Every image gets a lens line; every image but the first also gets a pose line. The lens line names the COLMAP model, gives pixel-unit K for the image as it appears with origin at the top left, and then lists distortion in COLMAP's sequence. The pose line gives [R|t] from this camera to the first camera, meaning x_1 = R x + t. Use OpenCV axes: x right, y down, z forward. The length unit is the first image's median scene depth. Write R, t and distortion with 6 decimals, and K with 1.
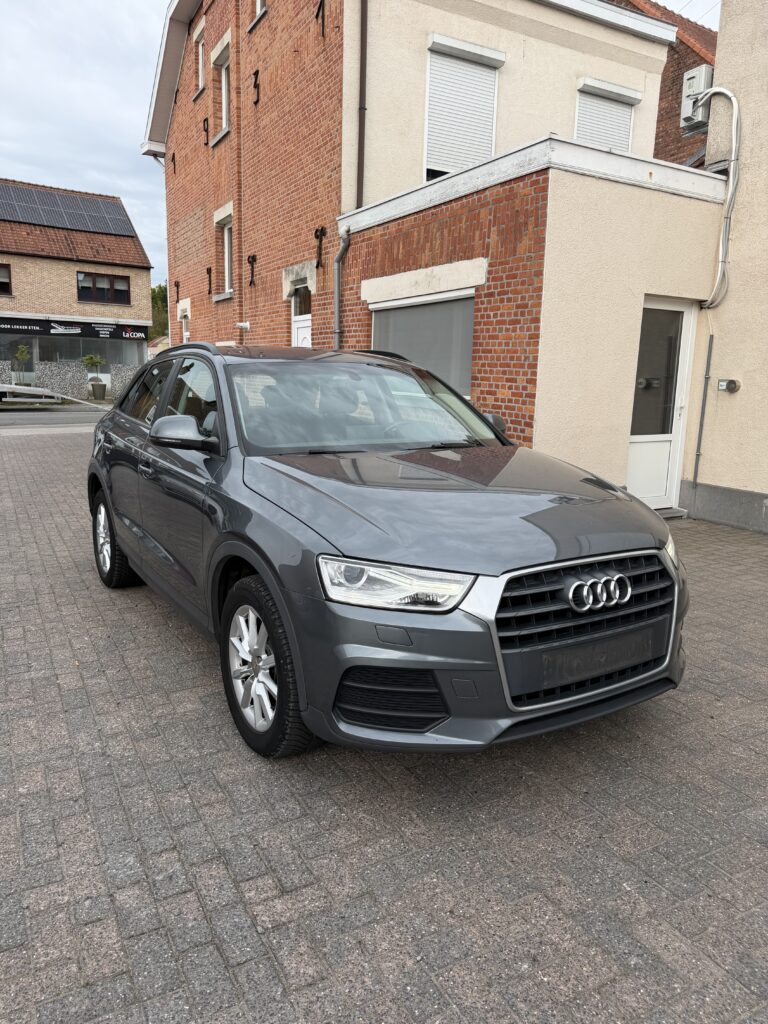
lens RADIAL K [[716.1, 0, 386.3], [0, 716.1, 531.2], [0, 0, 1]] dist [0.084604, -0.132108]
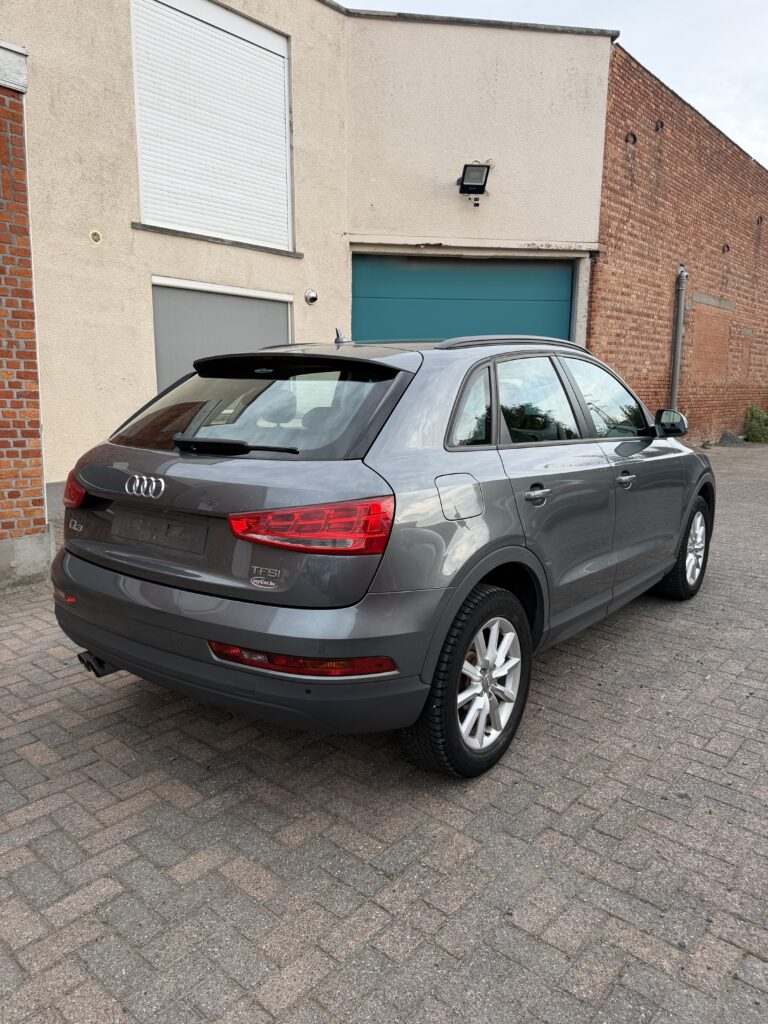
lens RADIAL K [[724.7, 0, 387.0], [0, 724.7, 524.2], [0, 0, 1]] dist [0.006631, -0.008921]
pose [[-0.345118, -0.201988, 0.916567, -0.614297], [0.185968, 0.942489, 0.277724, -0.195626], [-0.919951, 0.266299, -0.287706, 0.884412]]
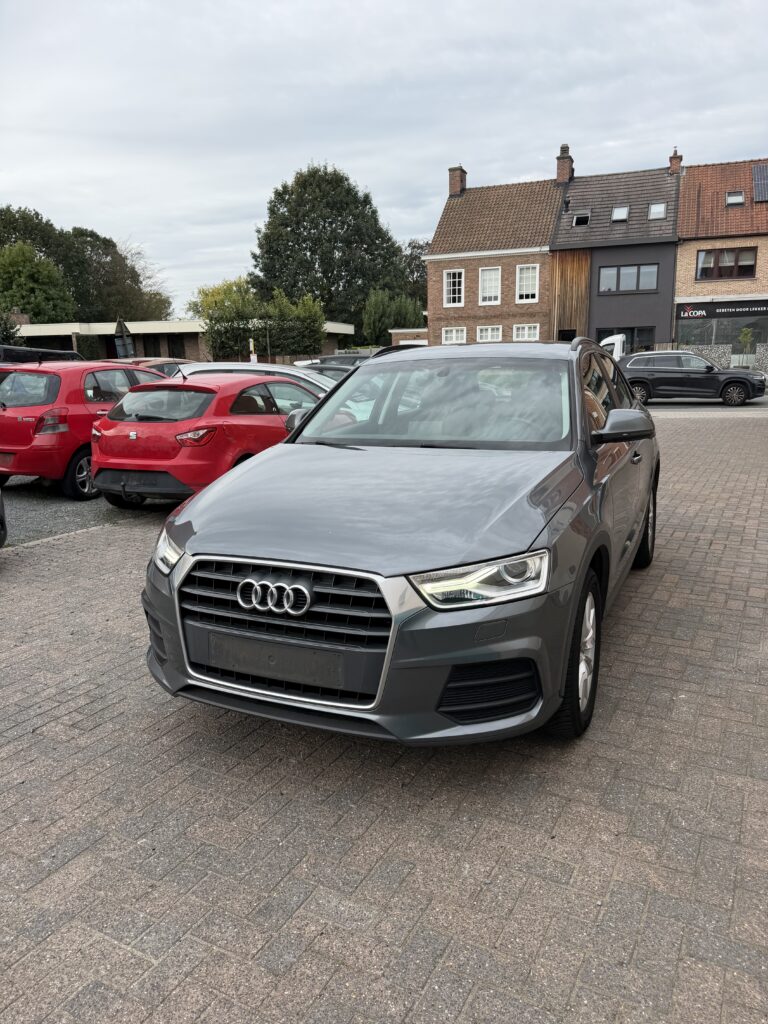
lens RADIAL K [[716.1, 0, 386.3], [0, 716.1, 531.2], [0, 0, 1]] dist [0.084604, -0.132108]
pose [[0.543147, 0.160566, -0.824142, 0.431384], [-0.139265, 0.985177, 0.100159, -0.046514], [0.828007, 0.060373, 0.557458, 0.204494]]
